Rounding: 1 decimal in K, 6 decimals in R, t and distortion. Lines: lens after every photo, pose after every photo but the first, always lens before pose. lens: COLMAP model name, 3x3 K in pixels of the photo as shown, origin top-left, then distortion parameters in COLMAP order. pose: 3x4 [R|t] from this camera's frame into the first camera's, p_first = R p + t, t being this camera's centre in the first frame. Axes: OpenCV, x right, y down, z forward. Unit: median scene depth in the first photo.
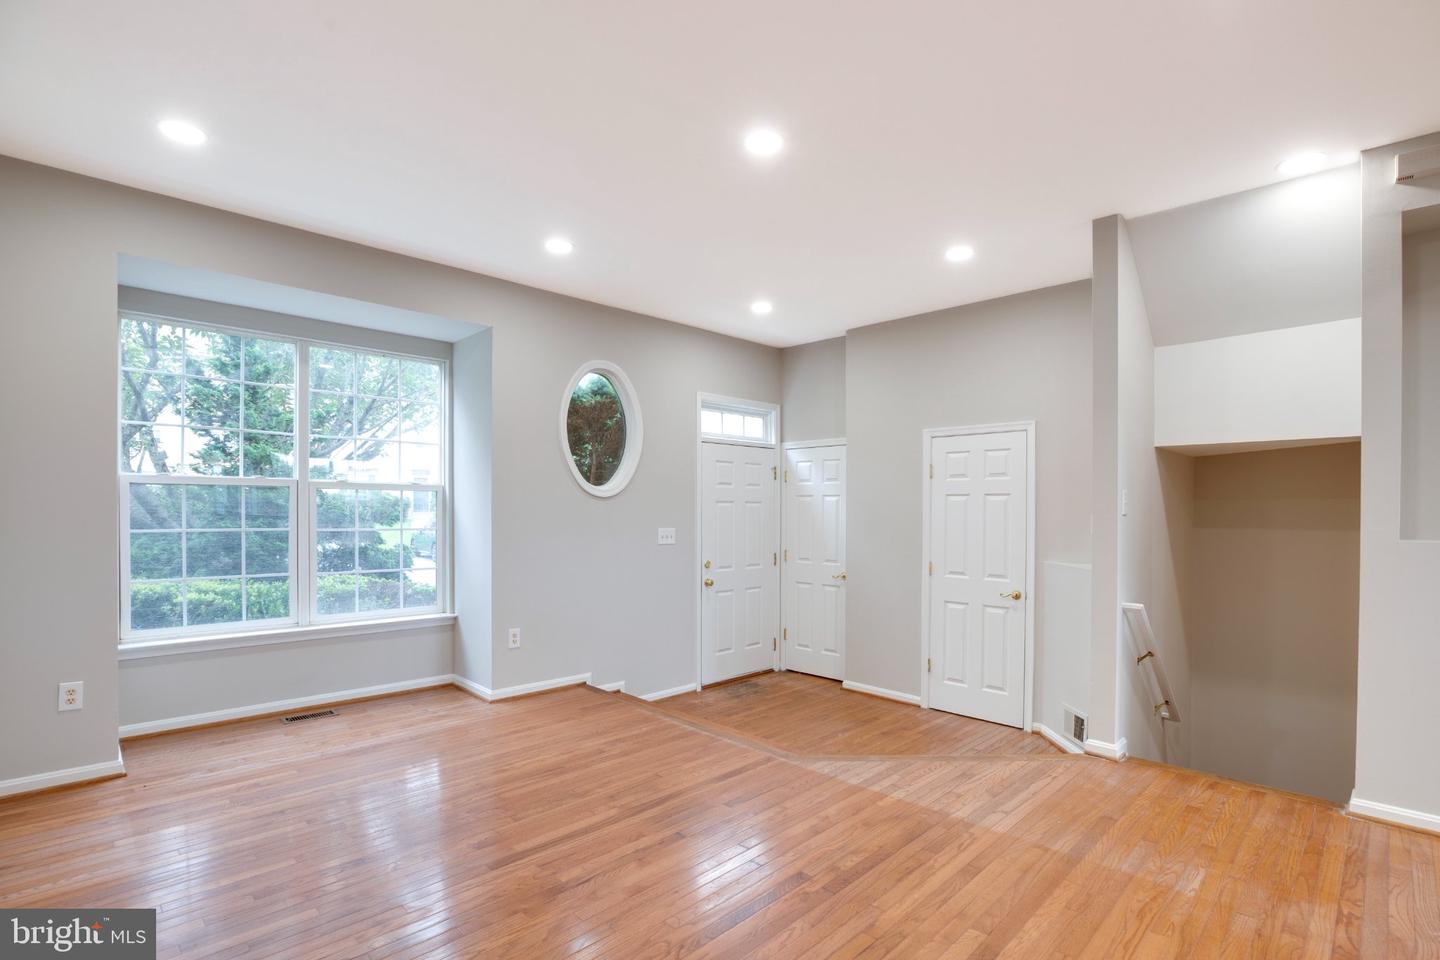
lens RADIAL K [[691.7, 0, 772.6], [0, 691.7, 512.3], [0, 0, 1]] dist [-0.047387, 0.016728]
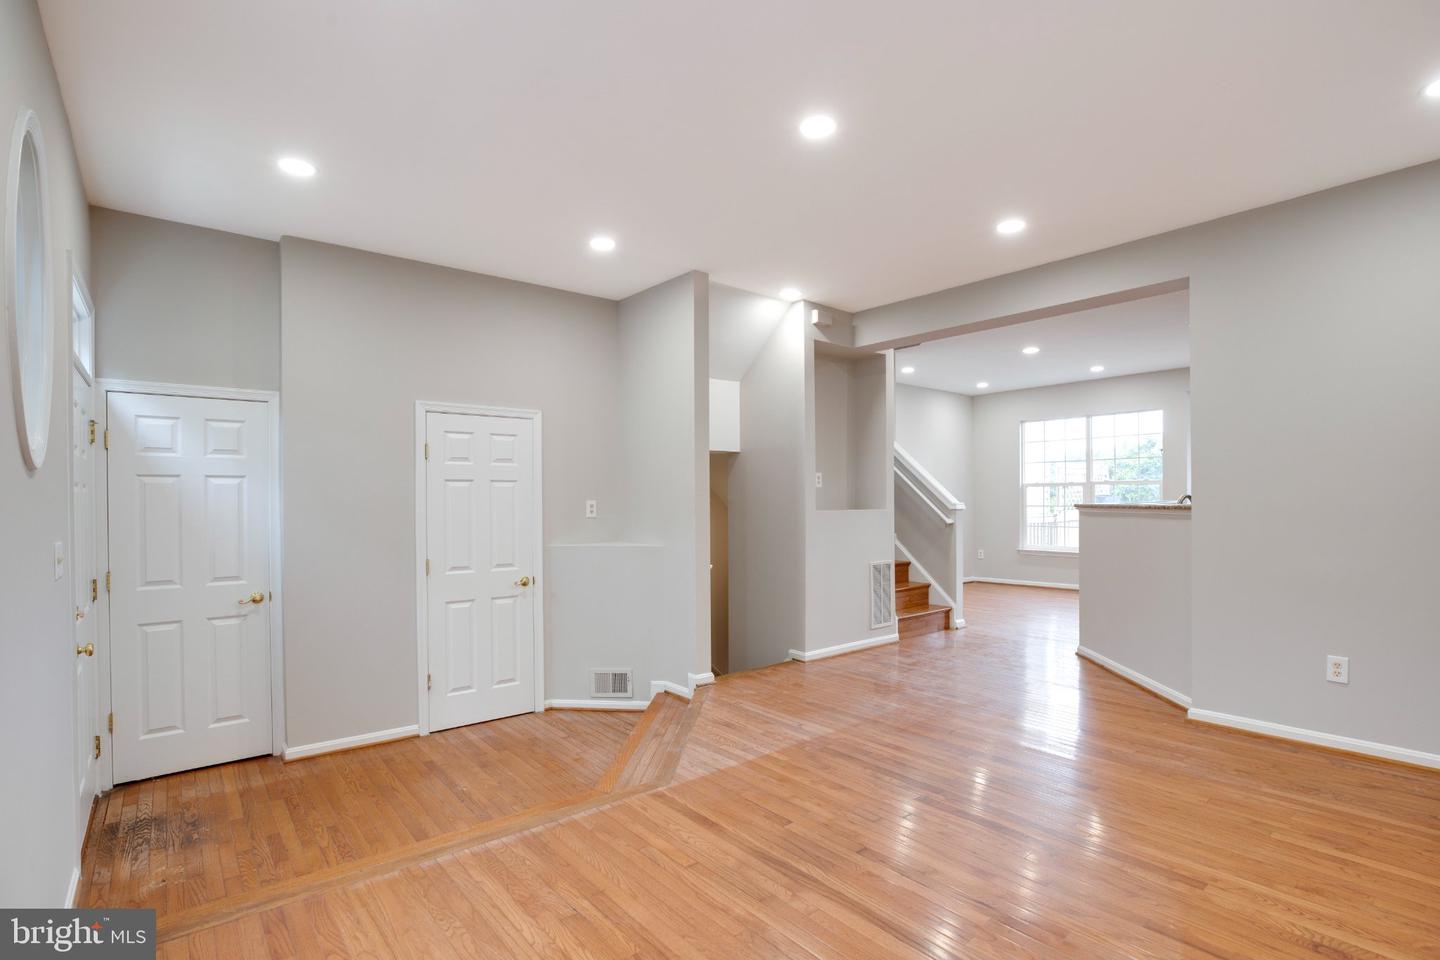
lens RADIAL K [[664.2, 0, 718.6], [0, 664.2, 492.2], [0, 0, 1]] dist [-0.045558, 0.014221]
pose [[0.136609, 0.003371, 0.990619, -0.649148], [0.009312, 0.999946, -0.004687, -0.003580], [-0.990581, 0.009865, 0.136571, 0.671716]]
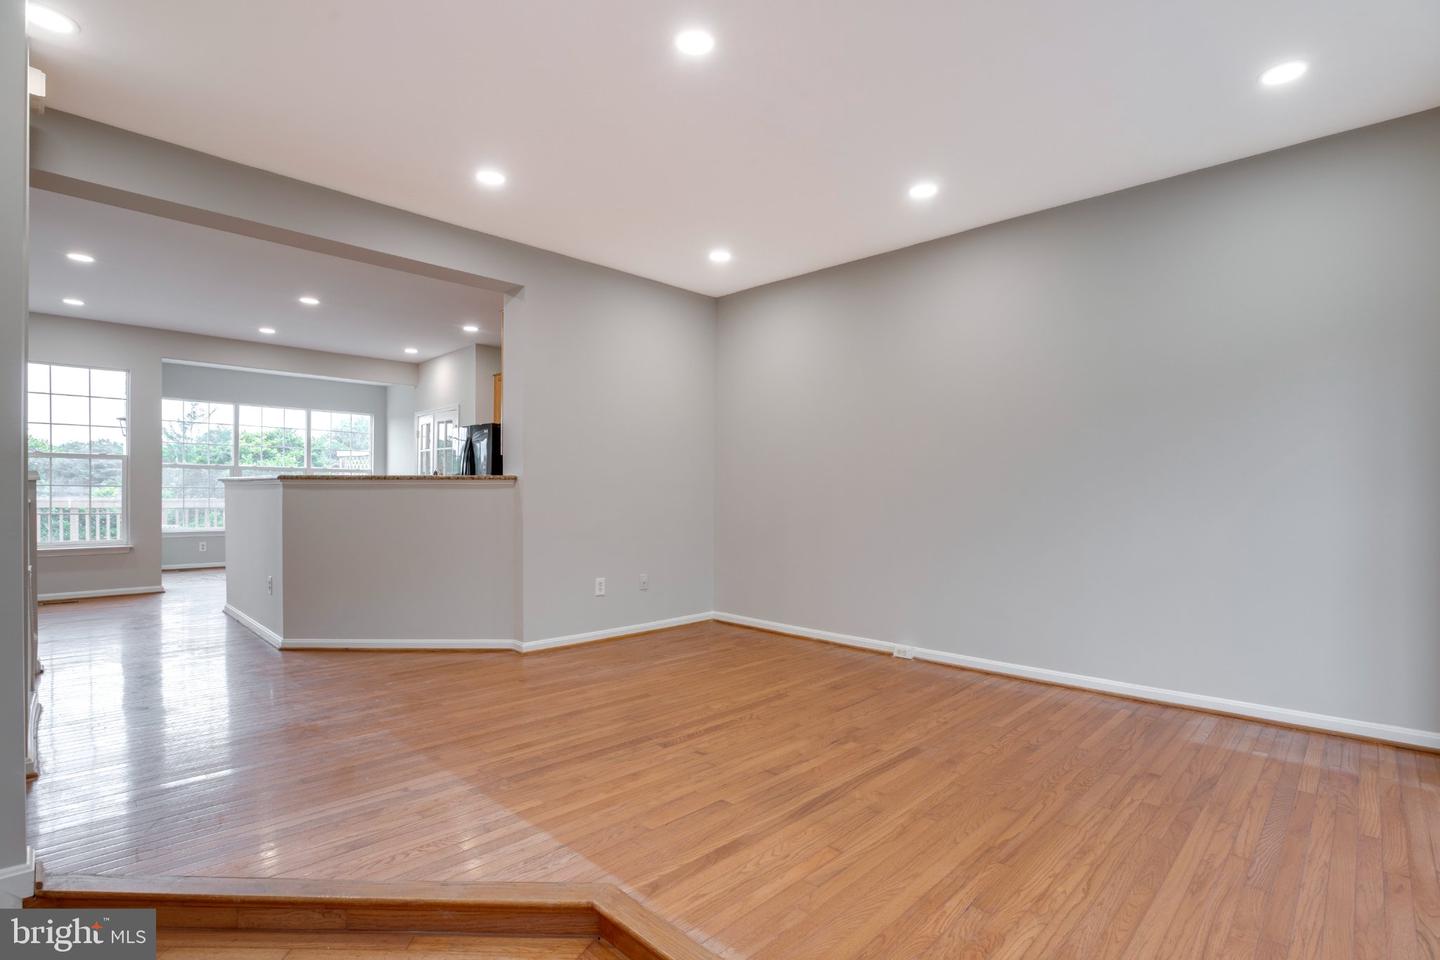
lens RADIAL K [[677.1, 0, 729.7], [0, 677.1, 502.5], [0, 0, 1]] dist [-0.046916, 0.014974]
pose [[-0.998991, -0.016581, 0.041738, -0.067557], [-0.016082, 0.999795, 0.012261, 0.040711], [-0.041932, 0.011577, -0.999053, 1.249027]]
